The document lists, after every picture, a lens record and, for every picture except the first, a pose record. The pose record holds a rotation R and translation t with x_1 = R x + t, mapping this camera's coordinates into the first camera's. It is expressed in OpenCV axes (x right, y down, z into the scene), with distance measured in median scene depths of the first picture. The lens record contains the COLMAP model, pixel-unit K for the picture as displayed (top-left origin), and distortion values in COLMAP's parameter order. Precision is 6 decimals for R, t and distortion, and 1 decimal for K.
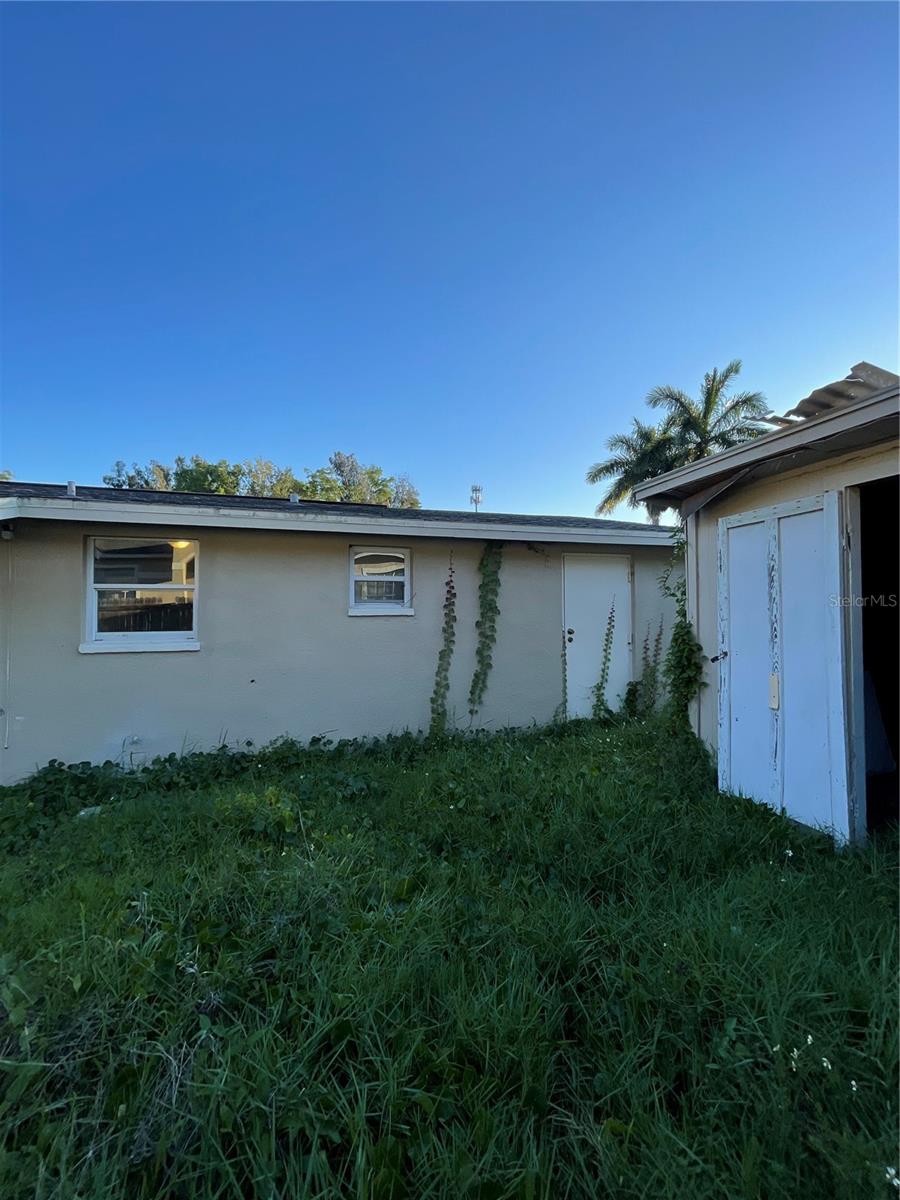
lens RADIAL K [[486.7, 0, 450.6], [0, 486.7, 599.5], [0, 0, 1]] dist [-0.002885, 0.001221]
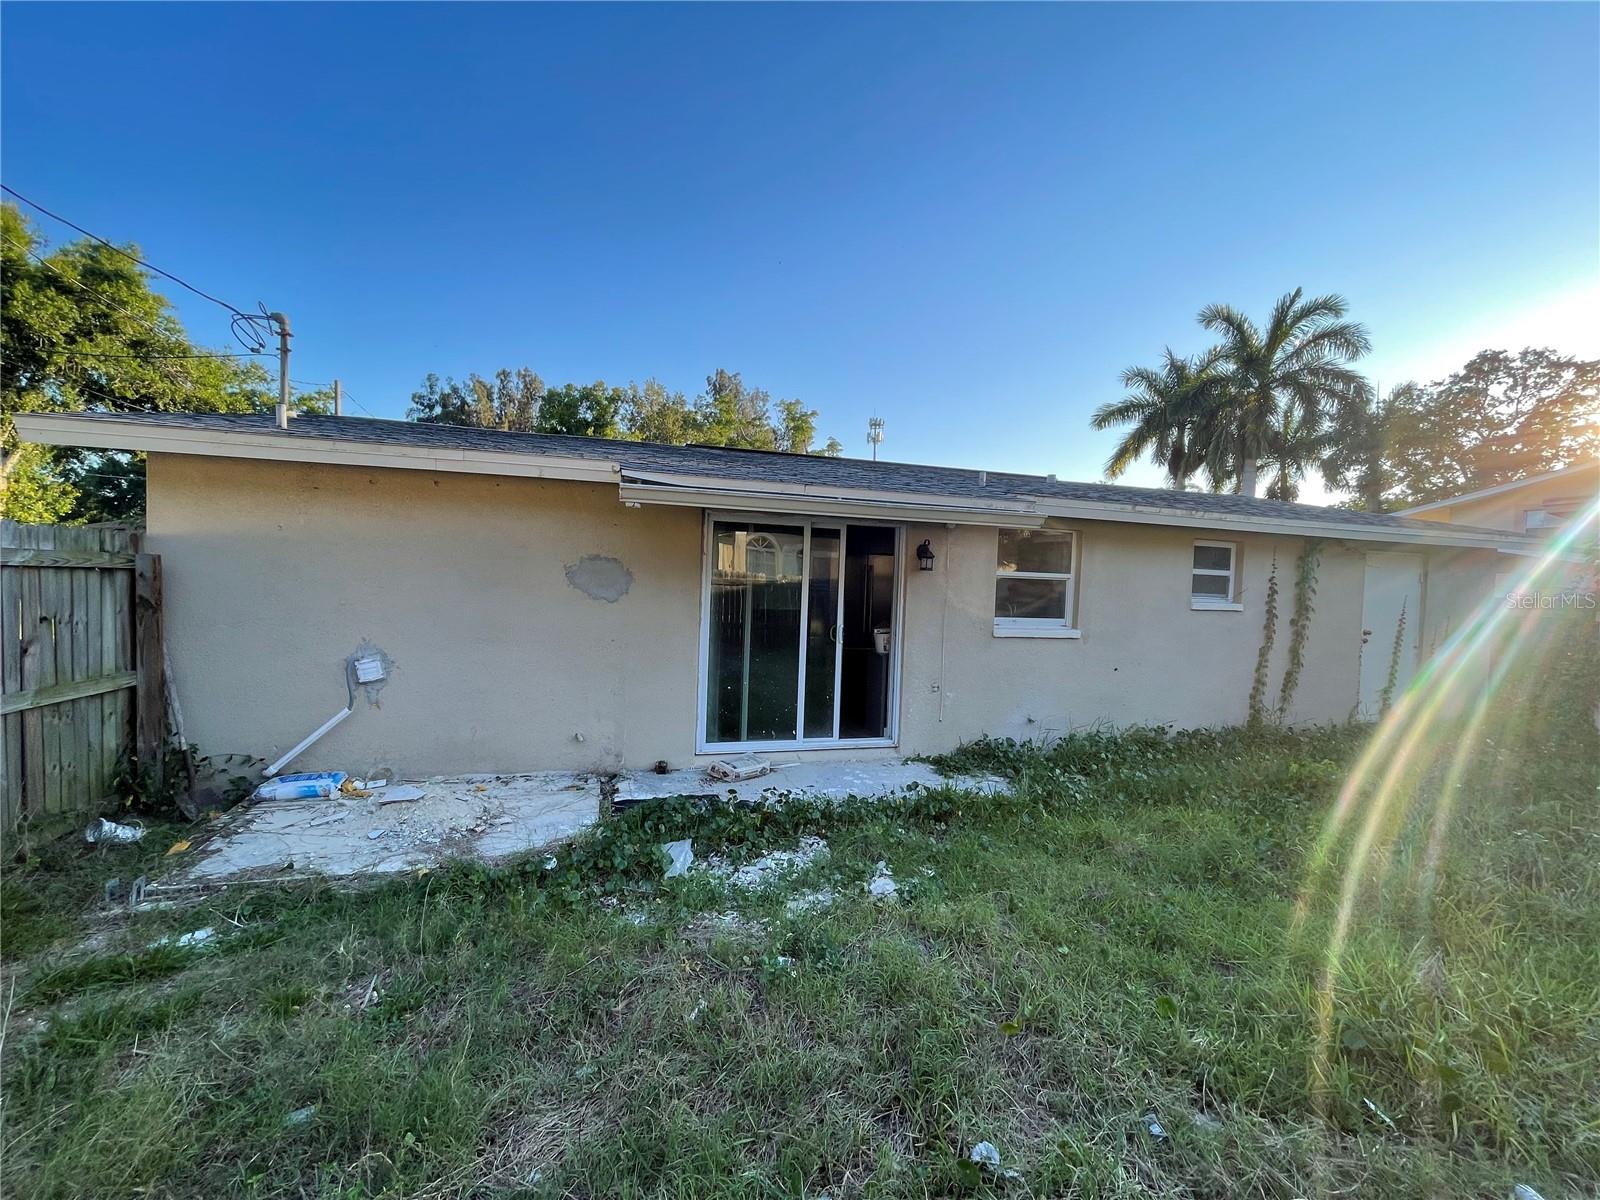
lens RADIAL K [[648.9, 0, 805.5], [0, 648.9, 607.3], [0, 0, 1]] dist [-0.002885, 0.001221]
pose [[0.998830, 0.041351, -0.025081, -1.045812], [-0.039847, 0.997534, 0.057780, -0.018044], [0.027408, -0.056713, 0.998014, -0.390640]]
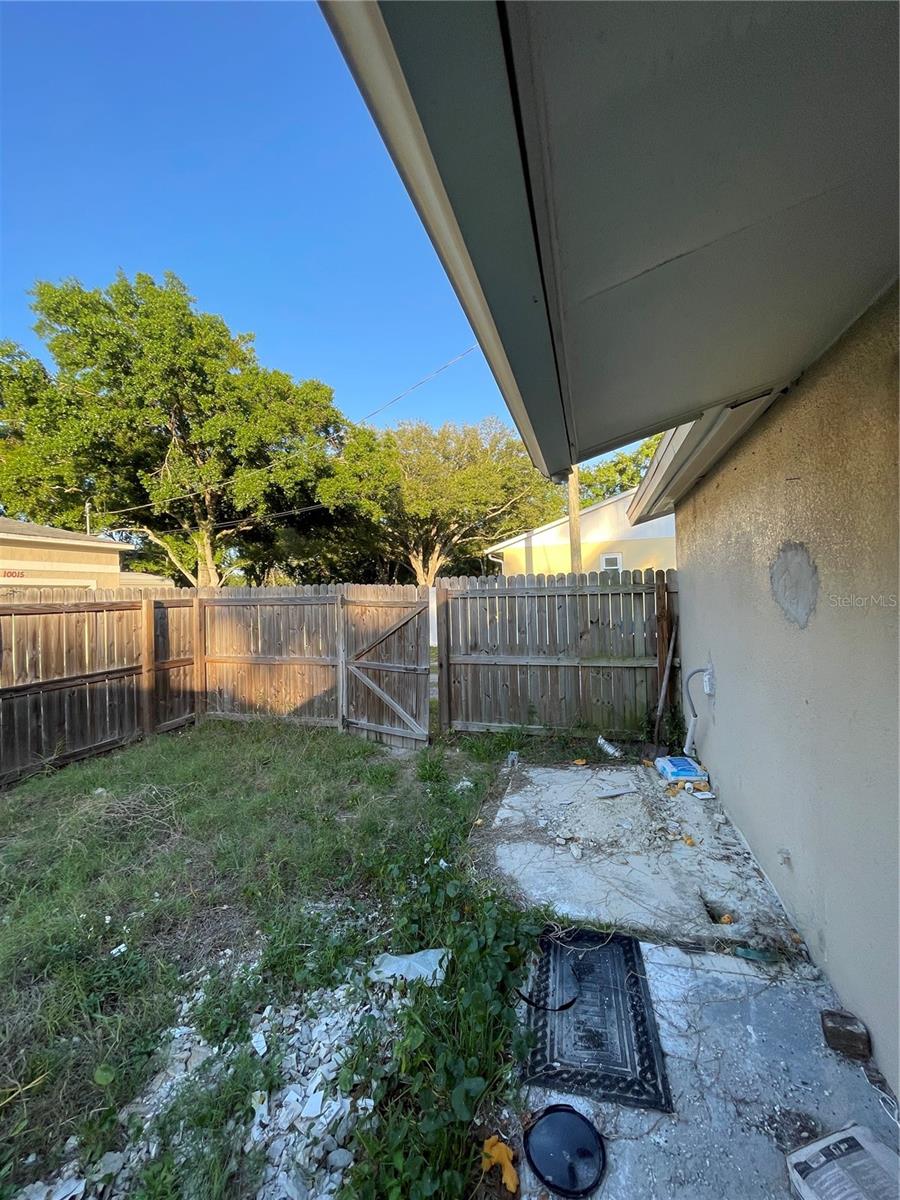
lens RADIAL K [[486.7, 0, 453.9], [0, 486.7, 599.2], [0, 0, 1]] dist [-0.002885, 0.001221]
pose [[-0.559584, 0.028472, -0.828284, -0.873646], [0.054749, 0.998497, -0.002665, 0.008420], [0.826963, -0.046839, -0.560302, 0.681586]]
